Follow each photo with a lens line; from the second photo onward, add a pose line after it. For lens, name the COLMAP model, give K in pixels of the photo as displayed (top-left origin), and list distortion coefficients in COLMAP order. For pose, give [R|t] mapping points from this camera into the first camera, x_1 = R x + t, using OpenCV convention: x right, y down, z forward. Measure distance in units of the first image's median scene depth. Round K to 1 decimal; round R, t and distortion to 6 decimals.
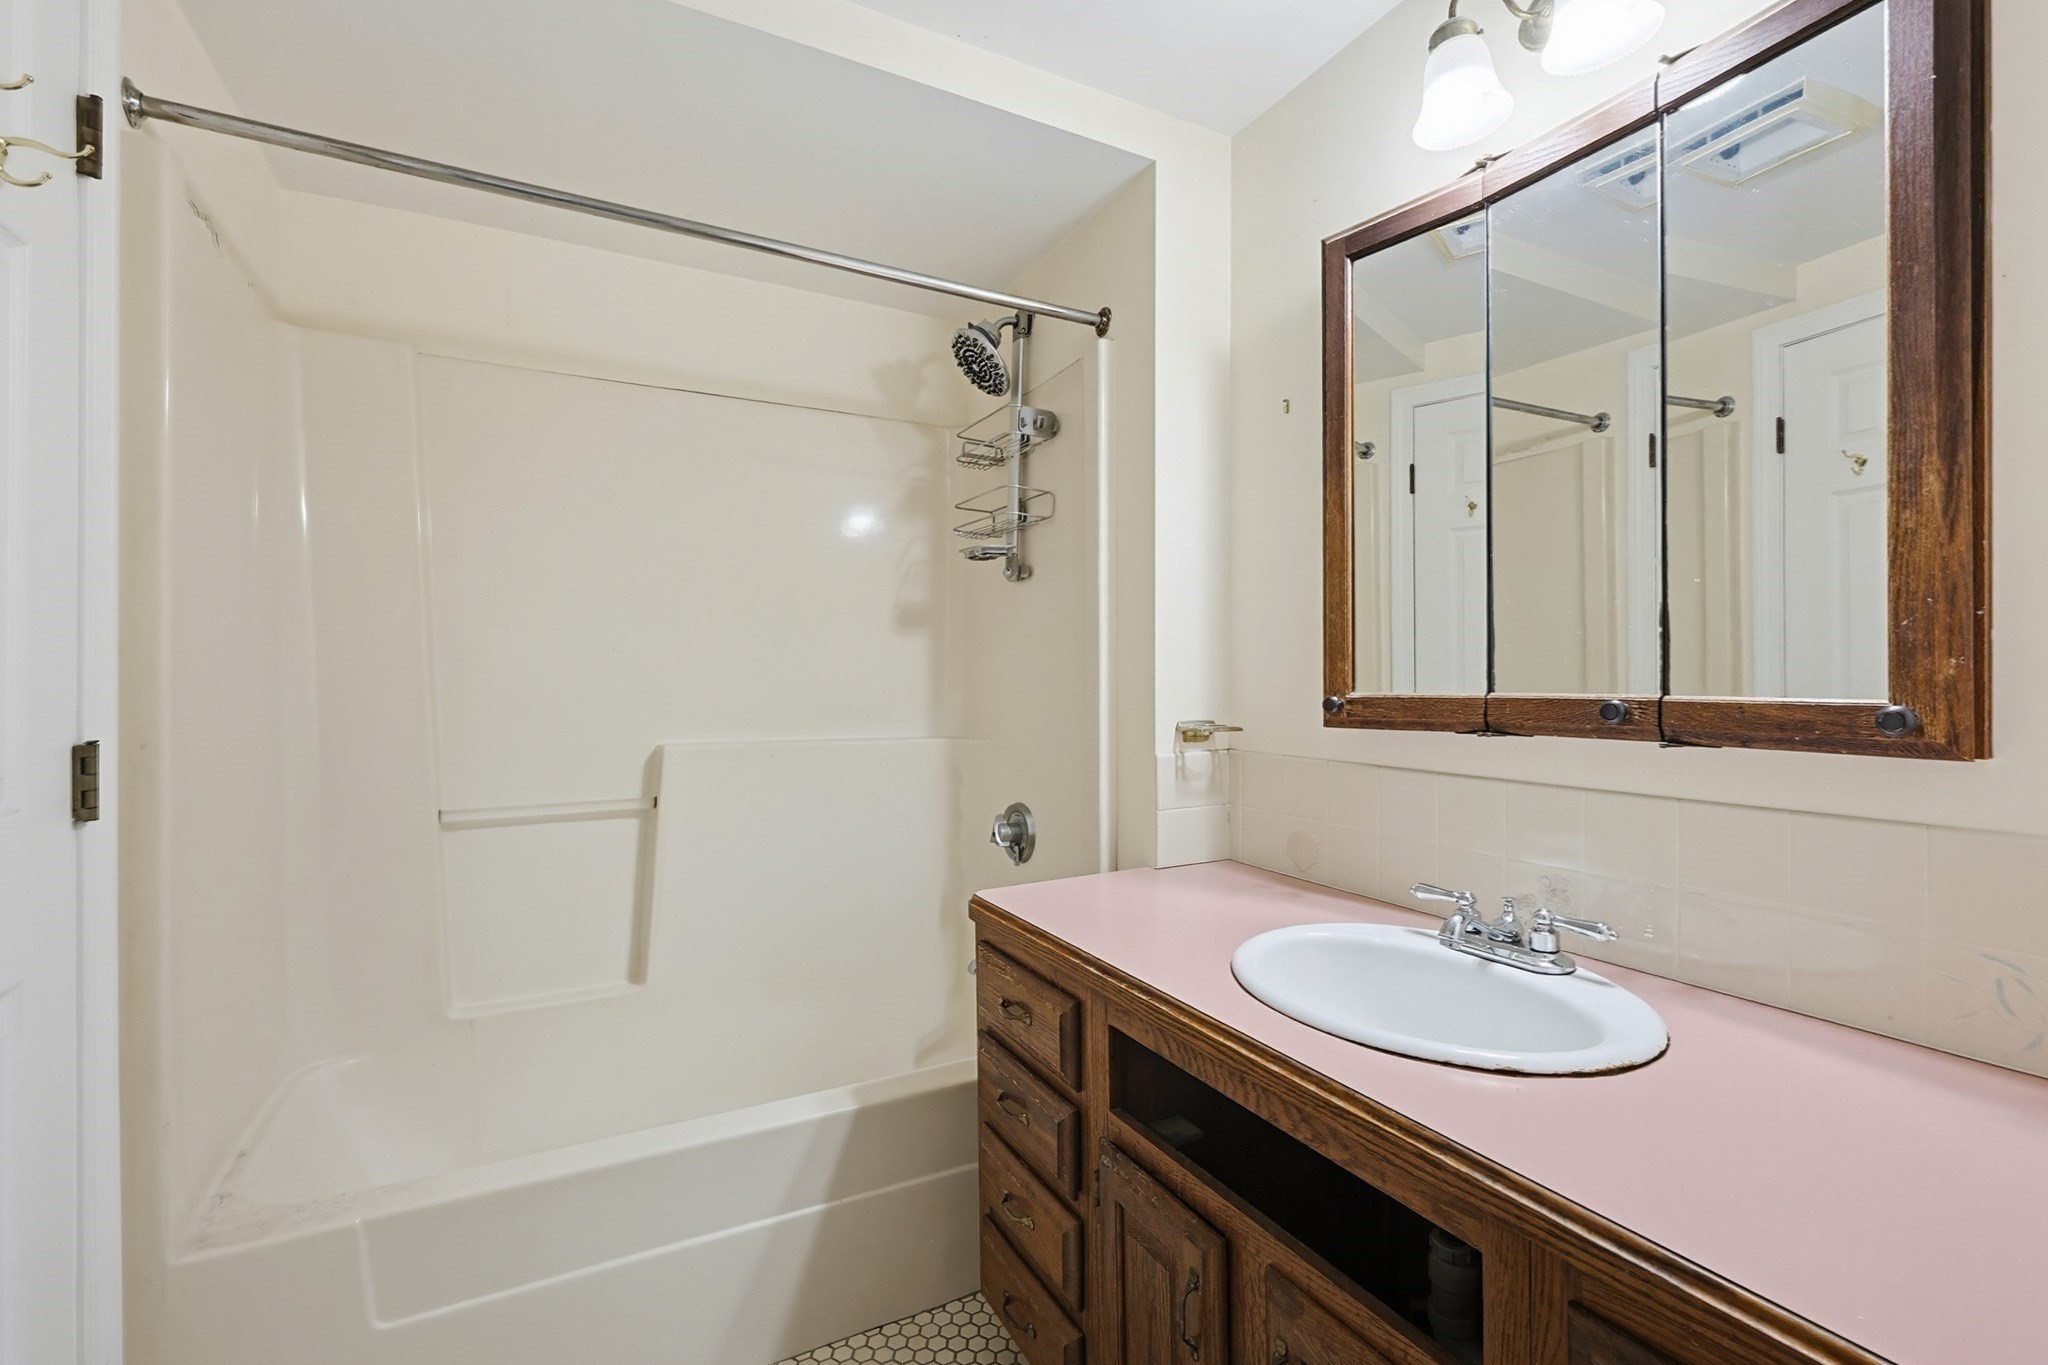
lens RADIAL K [[887.2, 0, 1020.9], [0, 887.2, 689.2], [0, 0, 1]] dist [-0.000175, -0.000194]
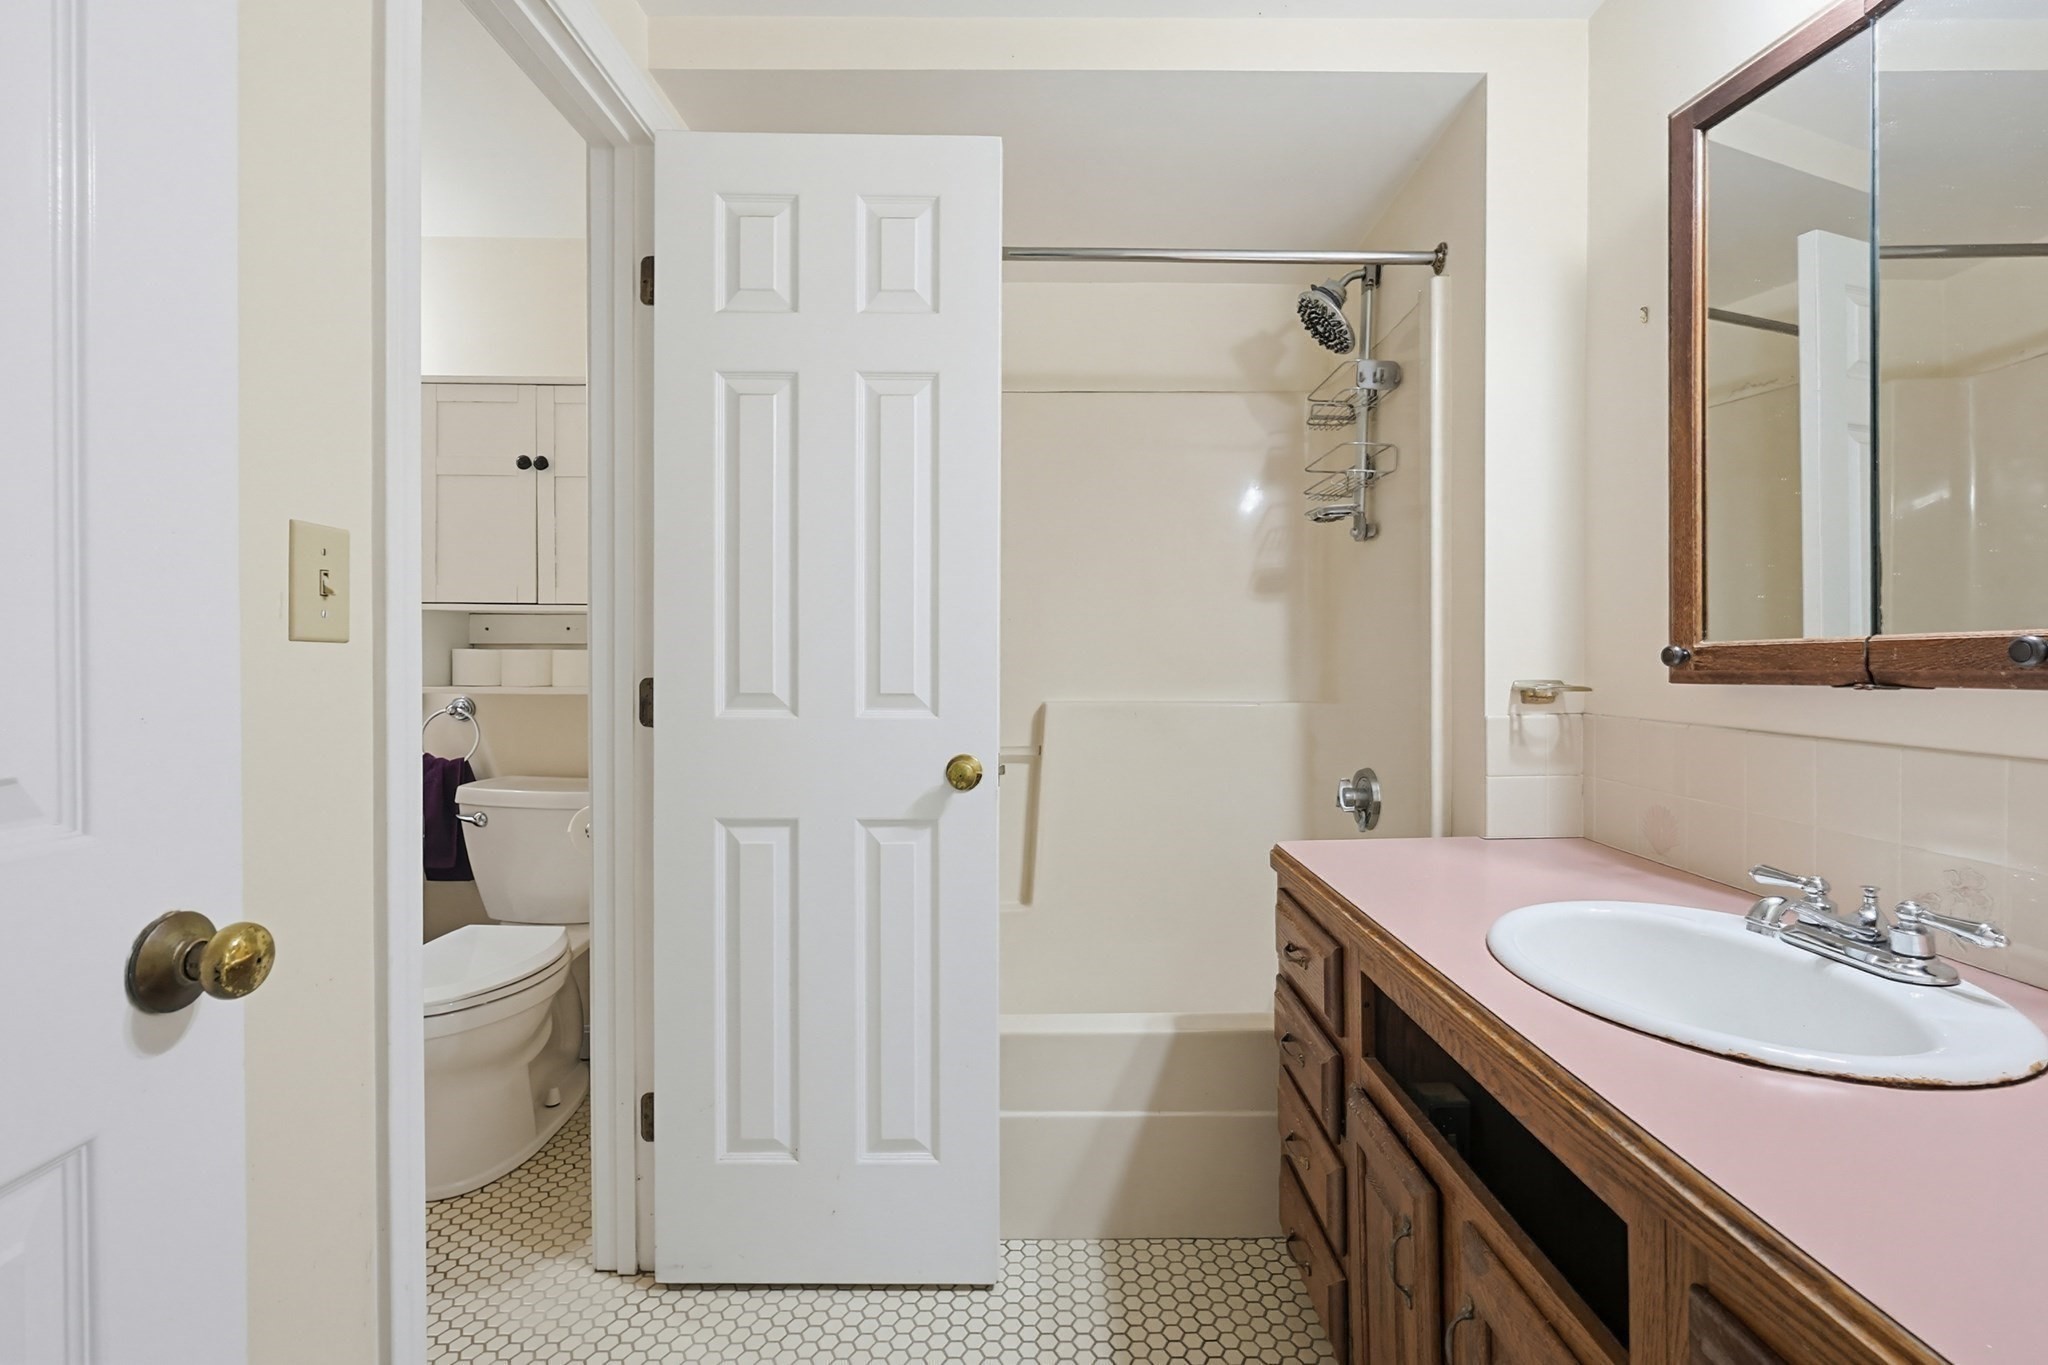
lens RADIAL K [[887.2, 0, 1044.0], [0, 887.2, 678.0], [0, 0, 1]] dist [-0.000175, -0.000194]
pose [[0.885579, 0.008586, -0.464409, 0.211115], [-0.005416, 0.999952, 0.008160, 0.035505], [0.464457, -0.004711, 0.885583, -0.044741]]
